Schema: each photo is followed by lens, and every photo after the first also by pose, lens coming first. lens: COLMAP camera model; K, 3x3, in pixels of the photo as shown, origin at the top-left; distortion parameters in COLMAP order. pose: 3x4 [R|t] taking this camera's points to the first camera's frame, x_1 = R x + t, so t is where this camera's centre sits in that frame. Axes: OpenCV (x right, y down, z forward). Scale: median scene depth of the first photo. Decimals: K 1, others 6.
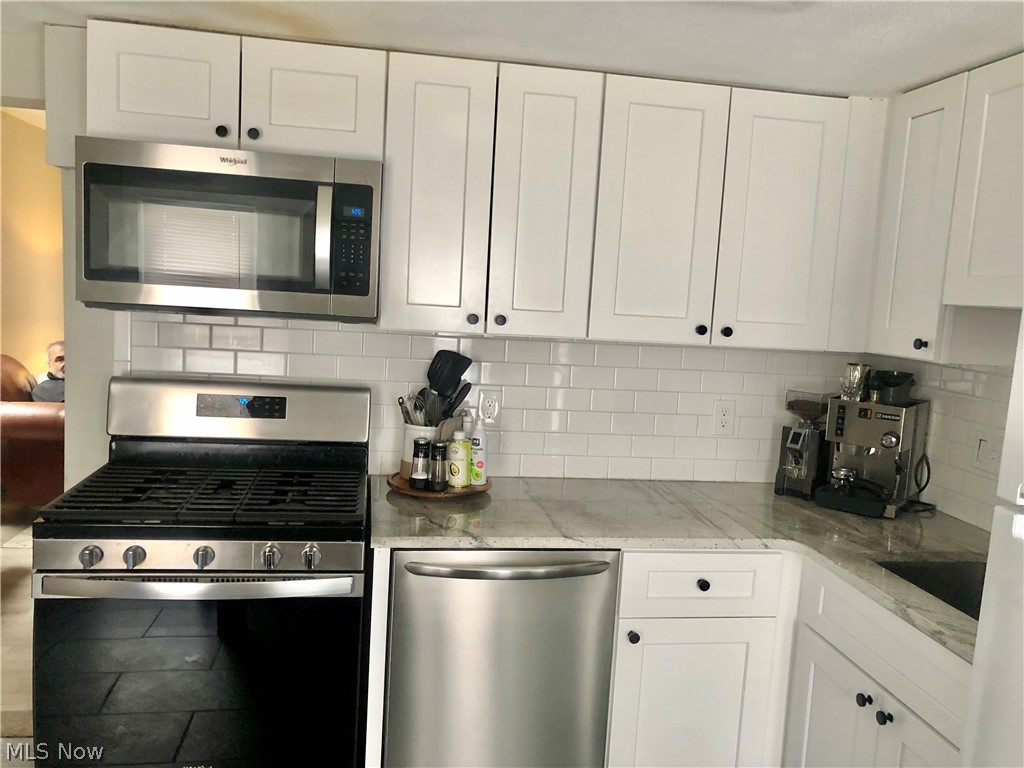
lens RADIAL K [[838.4, 0, 513.4], [0, 838.4, 378.3], [0, 0, 1]] dist [0.039249, -0.034860]
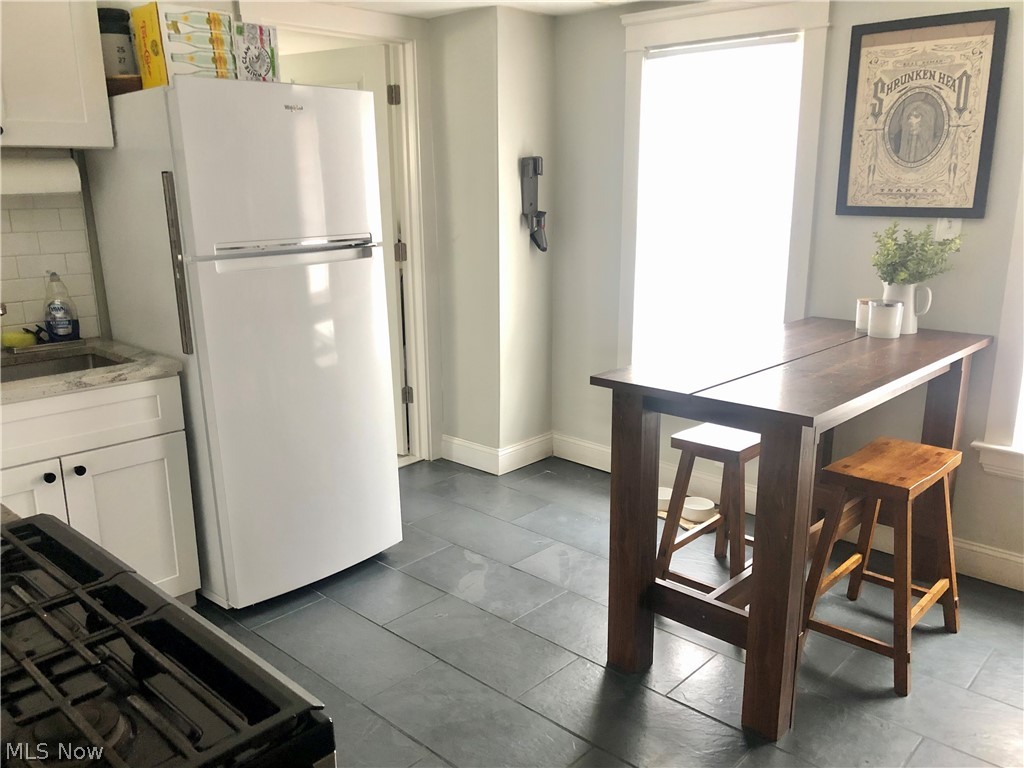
lens RADIAL K [[838.4, 0, 519.7], [0, 838.4, 388.7], [0, 0, 1]] dist [0.039249, -0.034860]
pose [[-0.611266, -0.244687, 0.752650, -0.711885], [0.057700, 0.934697, 0.350732, -0.105157], [-0.789319, 0.257818, -0.557230, 0.879997]]
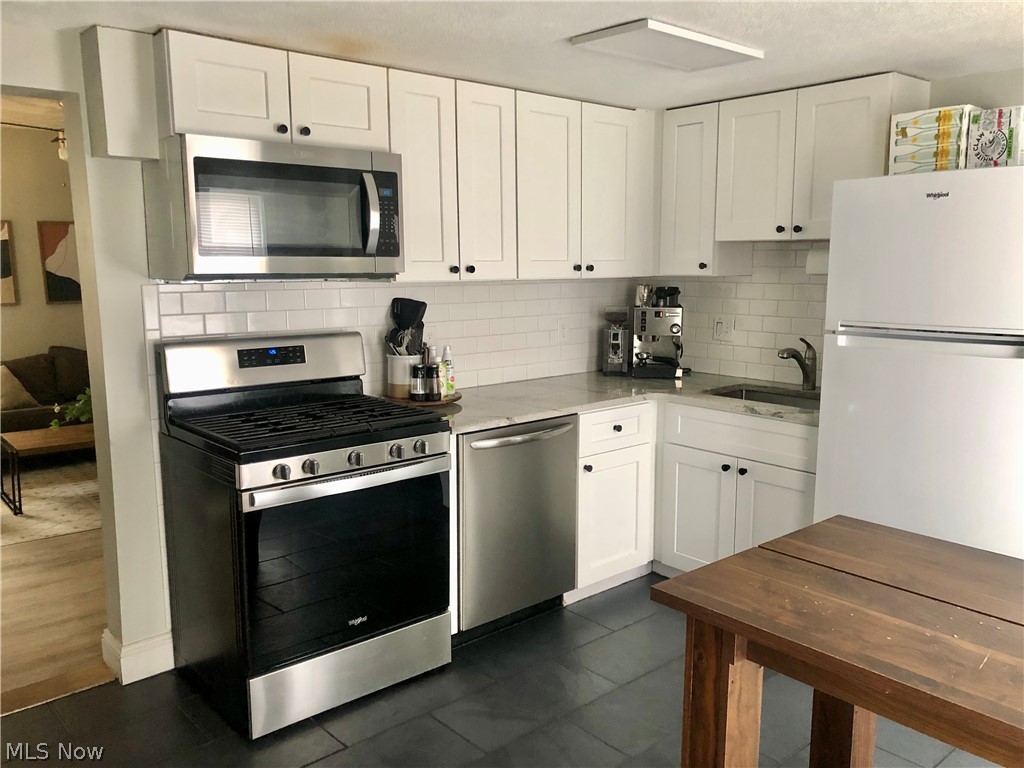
lens RADIAL K [[838.4, 0, 514.6], [0, 838.4, 385.6], [0, 0, 1]] dist [0.039249, -0.034860]
pose [[0.844942, -0.138292, 0.516671, -0.669809], [0.108355, 0.990224, 0.087844, 0.006590], [-0.523768, -0.018239, 0.851666, -0.209957]]
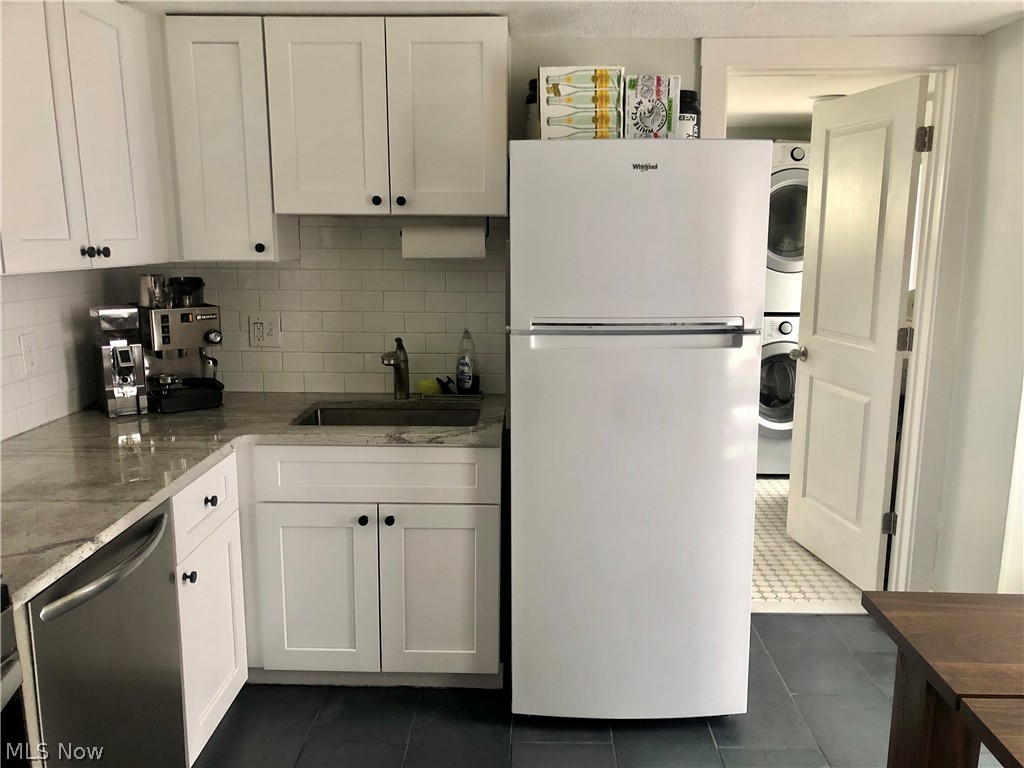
lens RADIAL K [[838.4, 0, 509.6], [0, 838.4, 388.4], [0, 0, 1]] dist [0.039249, -0.034860]
pose [[0.183789, -0.235566, 0.954322, -0.591236], [0.114324, 0.969394, 0.217269, -0.061505], [-0.976295, 0.069170, 0.205095, 0.391050]]
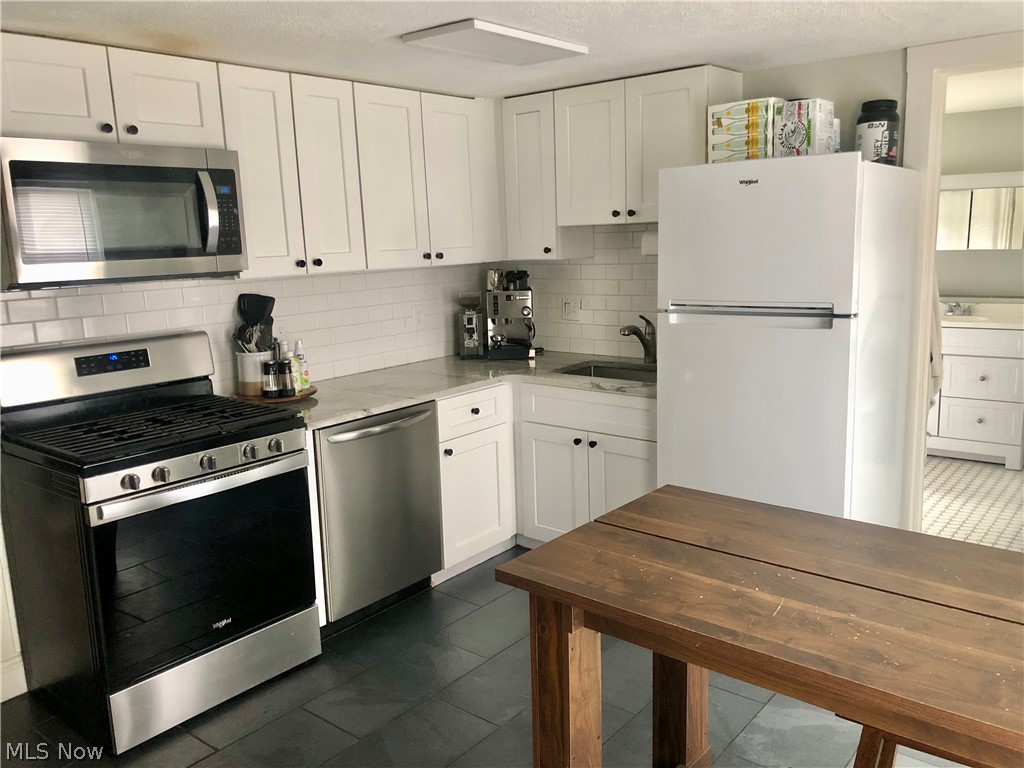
lens RADIAL K [[838.4, 0, 507.7], [0, 838.4, 382.3], [0, 0, 1]] dist [0.039249, -0.034860]
pose [[0.750582, -0.198603, 0.630225, -0.667419], [0.149218, 0.980070, 0.131135, -0.011569], [-0.643709, -0.004387, 0.765258, -0.250803]]
